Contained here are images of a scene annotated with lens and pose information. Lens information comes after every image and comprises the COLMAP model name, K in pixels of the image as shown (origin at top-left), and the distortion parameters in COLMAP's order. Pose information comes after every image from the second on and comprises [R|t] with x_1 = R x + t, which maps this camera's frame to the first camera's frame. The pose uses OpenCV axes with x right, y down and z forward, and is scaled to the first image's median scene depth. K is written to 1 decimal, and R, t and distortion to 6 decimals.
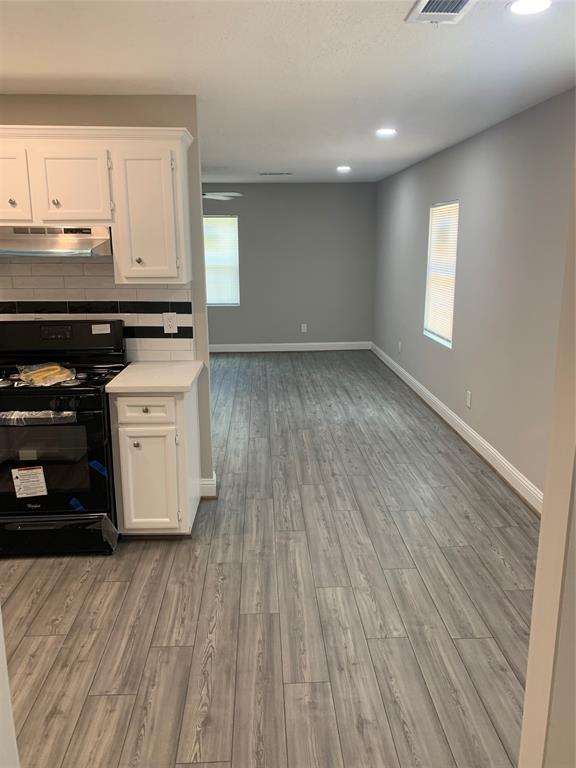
lens RADIAL K [[590.3, 0, 293.4], [0, 590.3, 368.9], [0, 0, 1]] dist [0.029842, -0.043577]
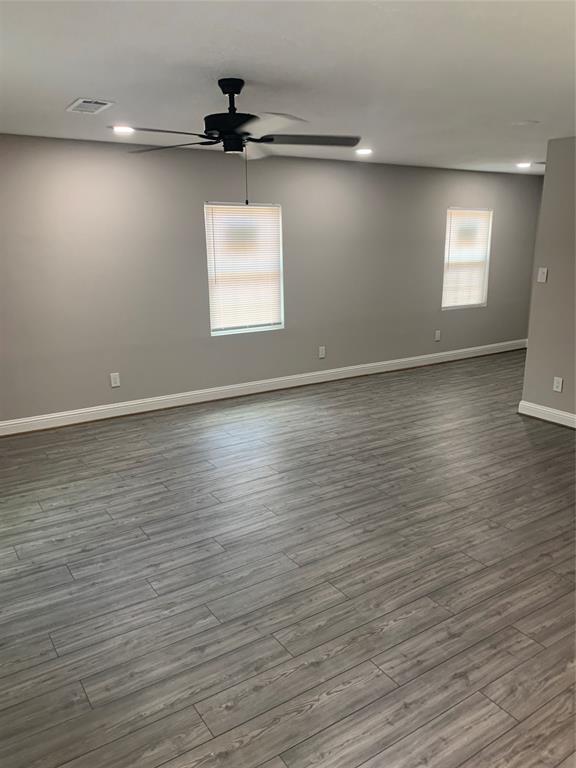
lens RADIAL K [[590.3, 0, 282.4], [0, 590.3, 386.3], [0, 0, 1]] dist [0.029842, -0.043577]
pose [[-0.498181, -0.205092, 0.842468, -1.058463], [0.190119, 0.922142, 0.336911, -0.452720], [-0.845973, 0.328012, -0.420402, 2.108554]]
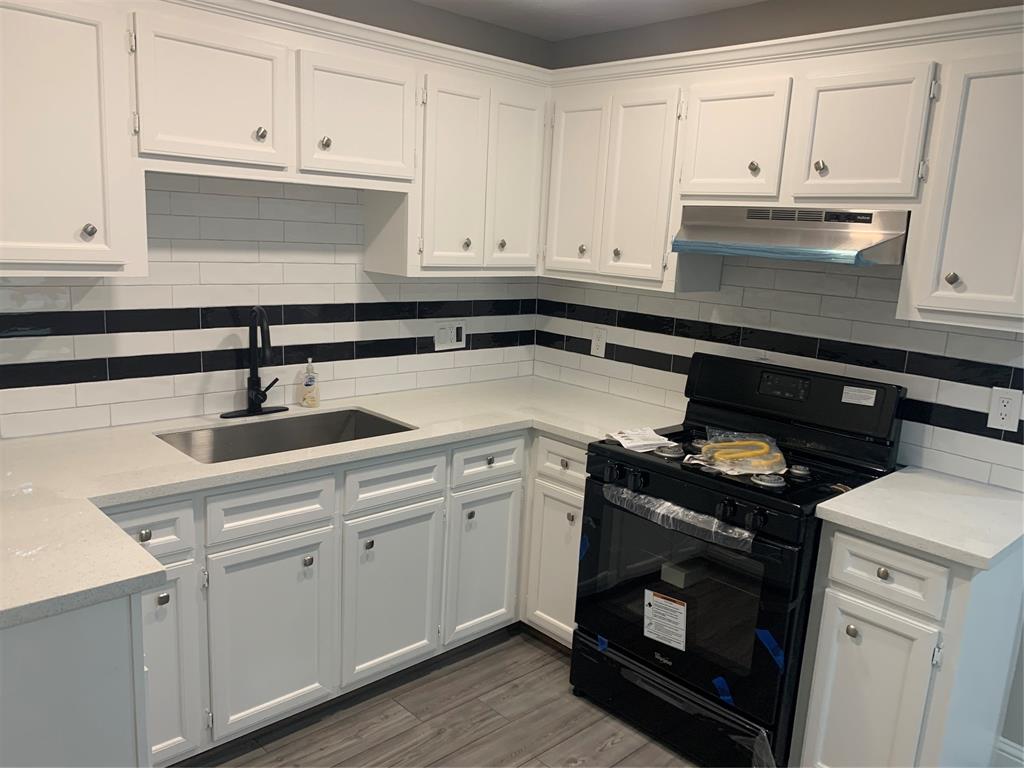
lens RADIAL K [[787.1, 0, 515.7], [0, 787.1, 392.2], [0, 0, 1]] dist [0.029842, -0.043577]
pose [[0.643945, 0.191203, -0.740794, 0.014959], [-0.209872, 0.975271, 0.069289, -0.058433], [0.735723, 0.110854, 0.668149, 0.292380]]
